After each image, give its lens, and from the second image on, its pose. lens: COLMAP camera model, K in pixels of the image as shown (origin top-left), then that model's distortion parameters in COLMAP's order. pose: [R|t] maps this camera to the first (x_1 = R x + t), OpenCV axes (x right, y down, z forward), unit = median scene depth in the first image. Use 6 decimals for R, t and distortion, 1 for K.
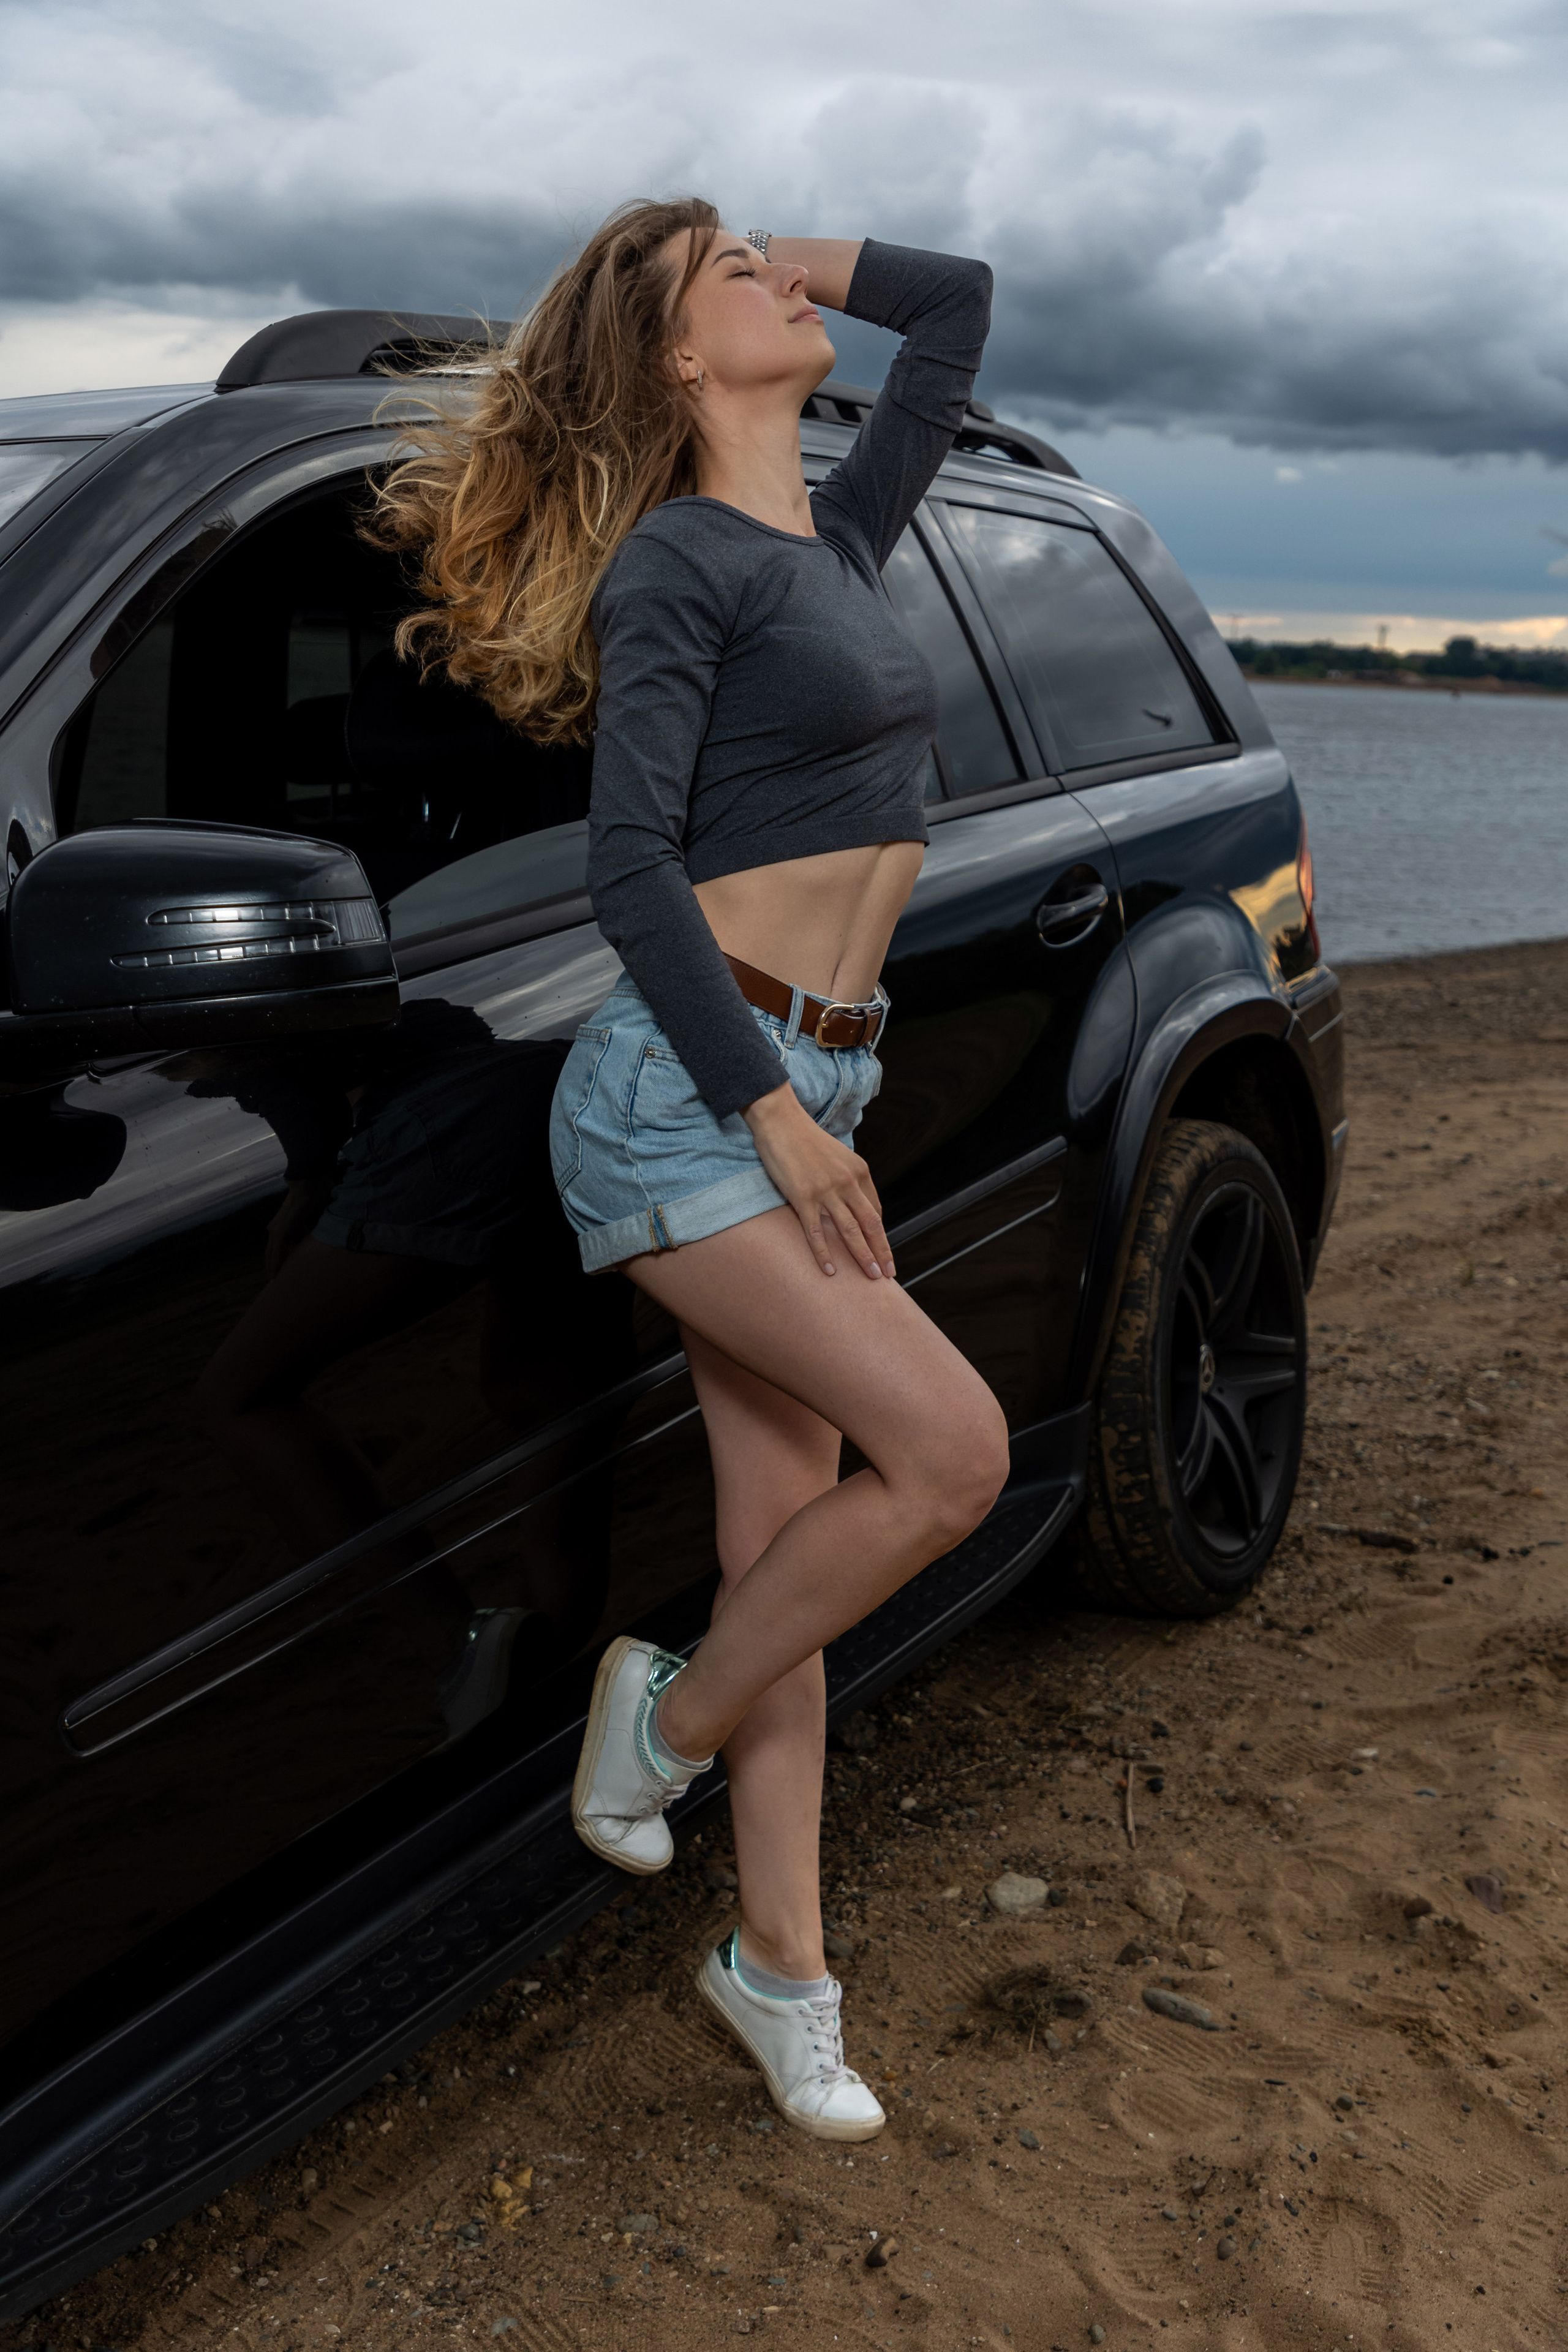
lens RADIAL K [[2578.1, 0, 764.9], [0, 2578.1, 1182.0], [0, 0, 1]] dist [-0.005404, 0.000000]
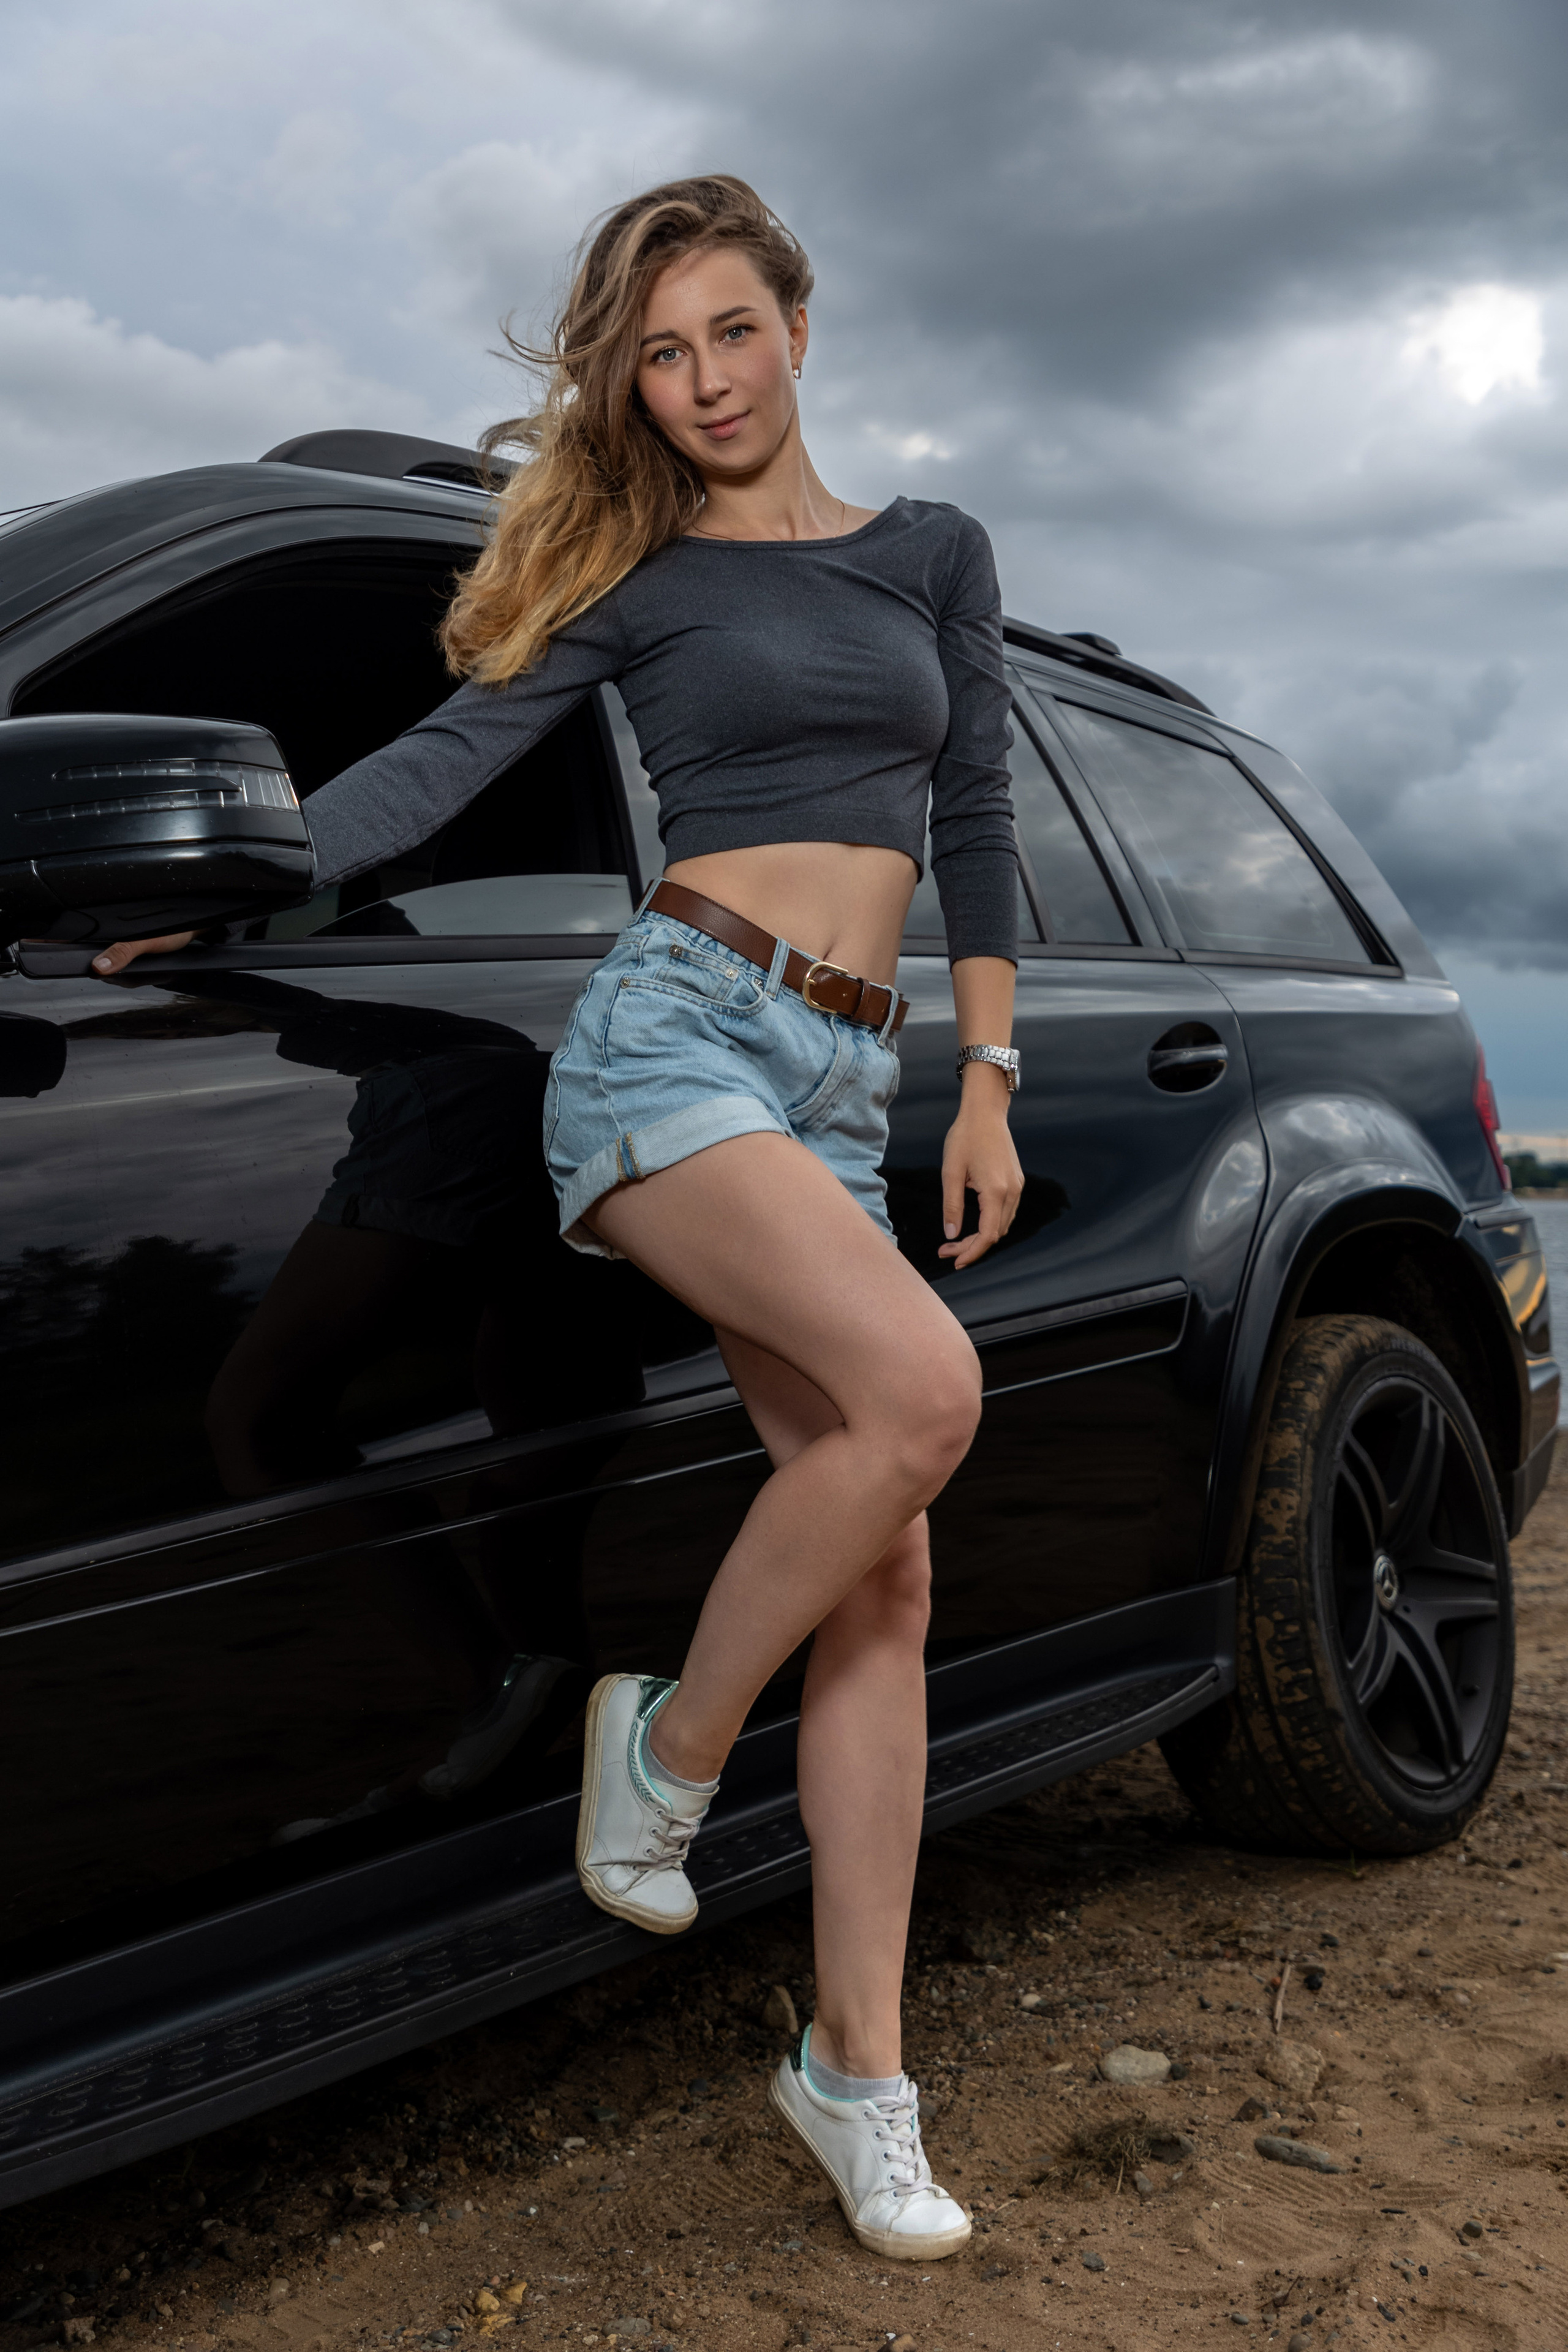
lens RADIAL K [[2578.1, 0, 801.7], [0, 2578.1, 1164.5], [0, 0, 1]] dist [-0.005404, 0.000000]
pose [[0.990266, -0.041474, -0.132864, 0.124105], [0.006451, 0.967225, -0.253840, 0.215843], [0.139037, 0.250512, 0.958077, 0.066192]]
